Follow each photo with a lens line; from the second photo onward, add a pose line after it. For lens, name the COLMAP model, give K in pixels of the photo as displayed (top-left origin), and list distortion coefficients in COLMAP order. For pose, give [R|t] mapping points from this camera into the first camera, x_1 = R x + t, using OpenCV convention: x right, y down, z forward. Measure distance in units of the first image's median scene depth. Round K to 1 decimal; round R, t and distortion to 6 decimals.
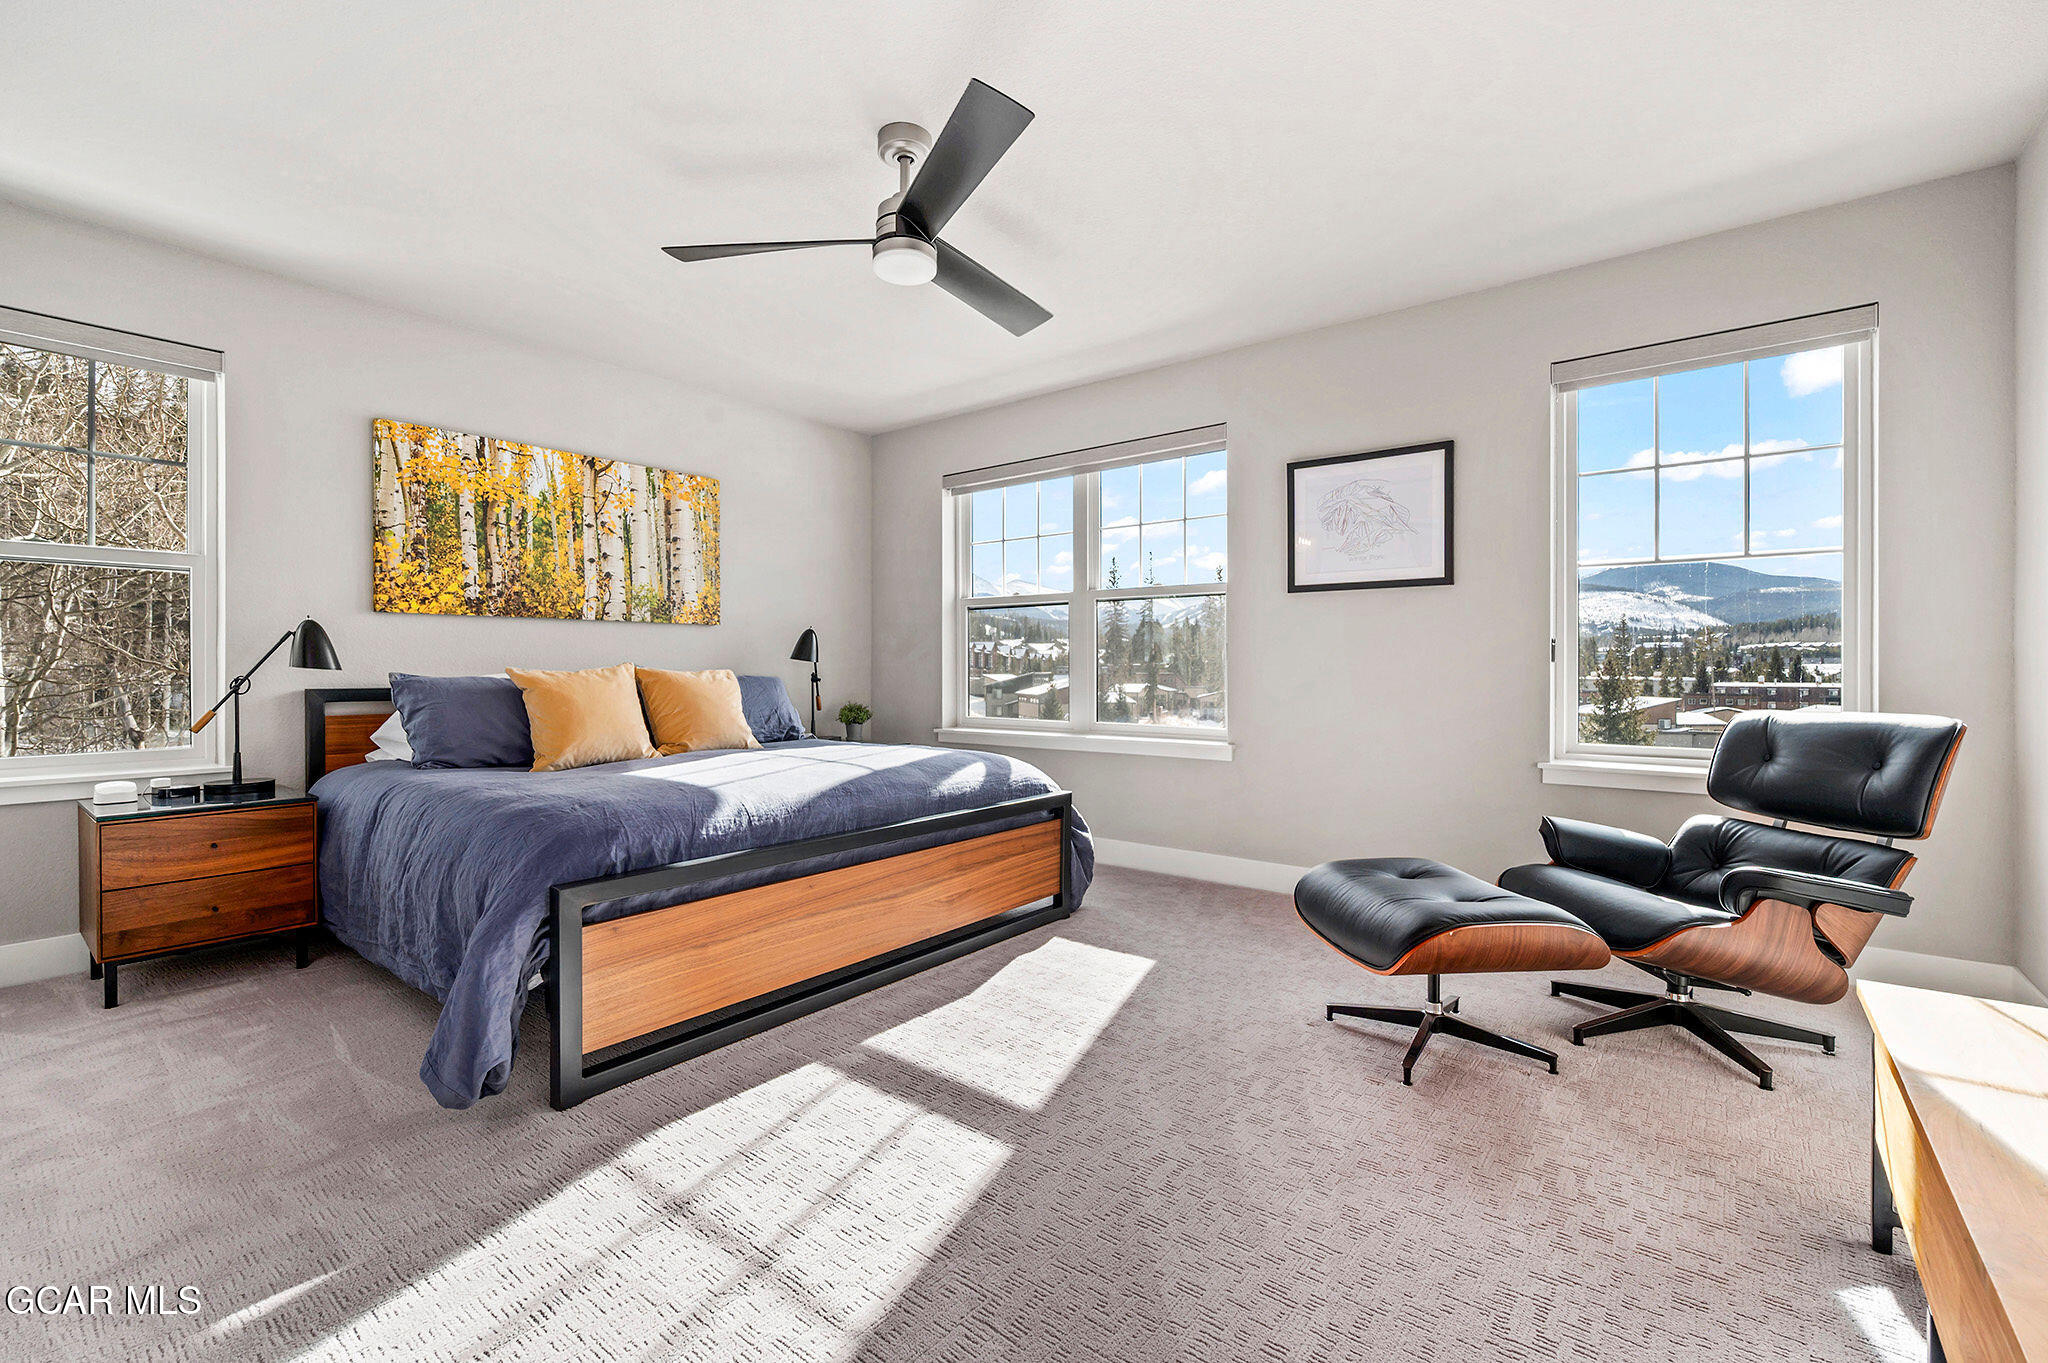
lens RADIAL K [[887.9, 0, 1018.2], [0, 887.9, 676.7], [0, 0, 1]] dist [0.011925, 0.000062]
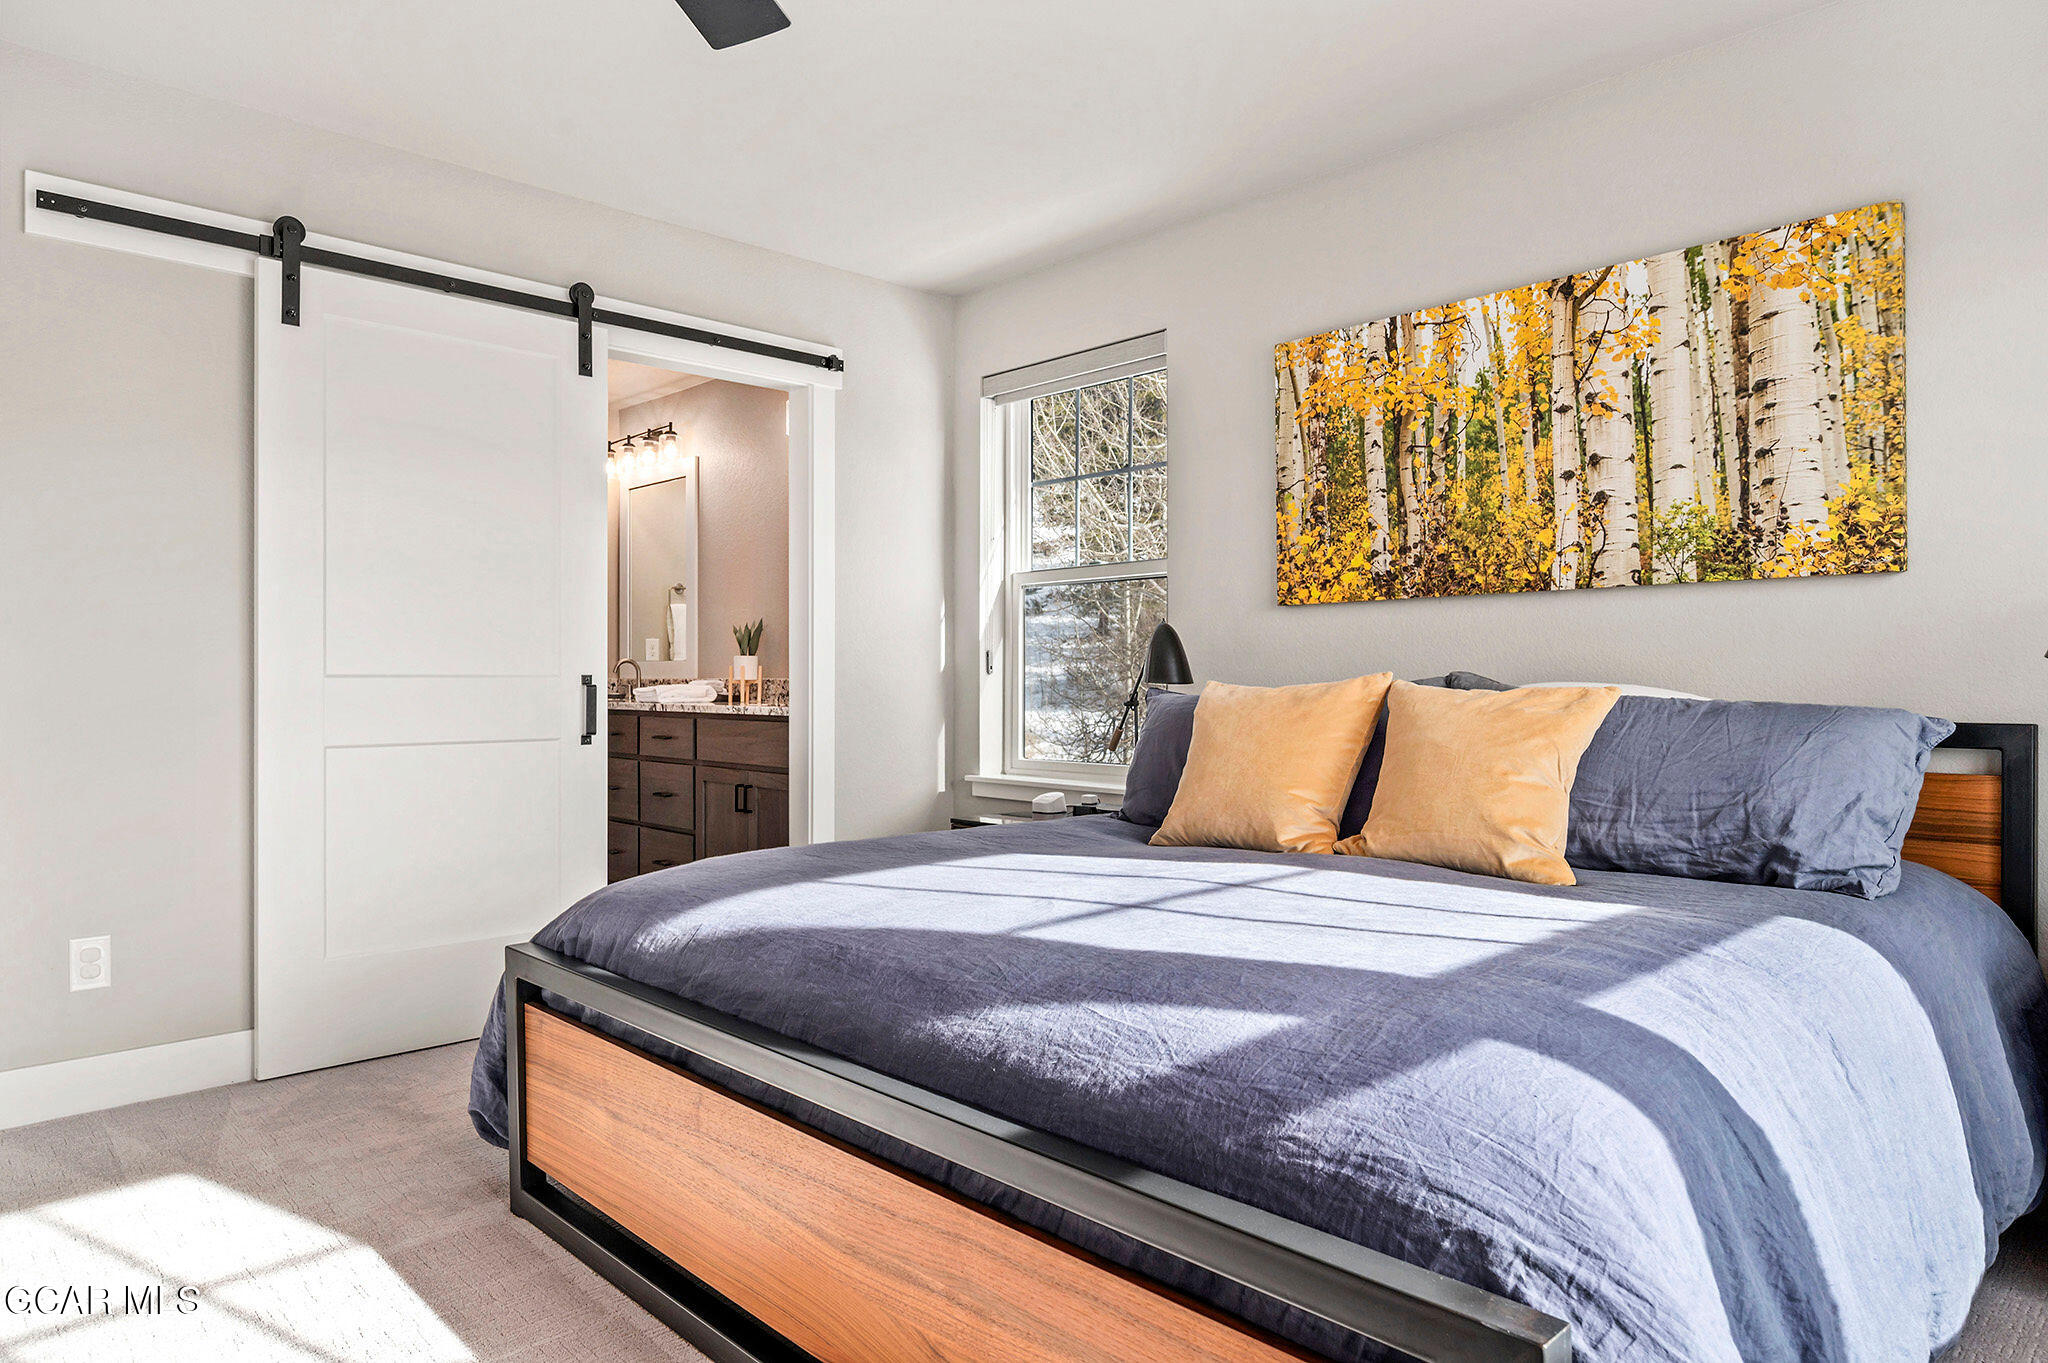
lens RADIAL K [[1270.1, 0, 1019.4], [0, 1270.1, 681.0], [0, 0, 1]] dist [-0.010231, -0.000035]
pose [[-0.140442, 0.004878, -0.990077, 0.310869], [-0.005663, 0.999968, 0.005730, -0.013197], [0.990073, 0.006411, -0.140410, 0.818000]]
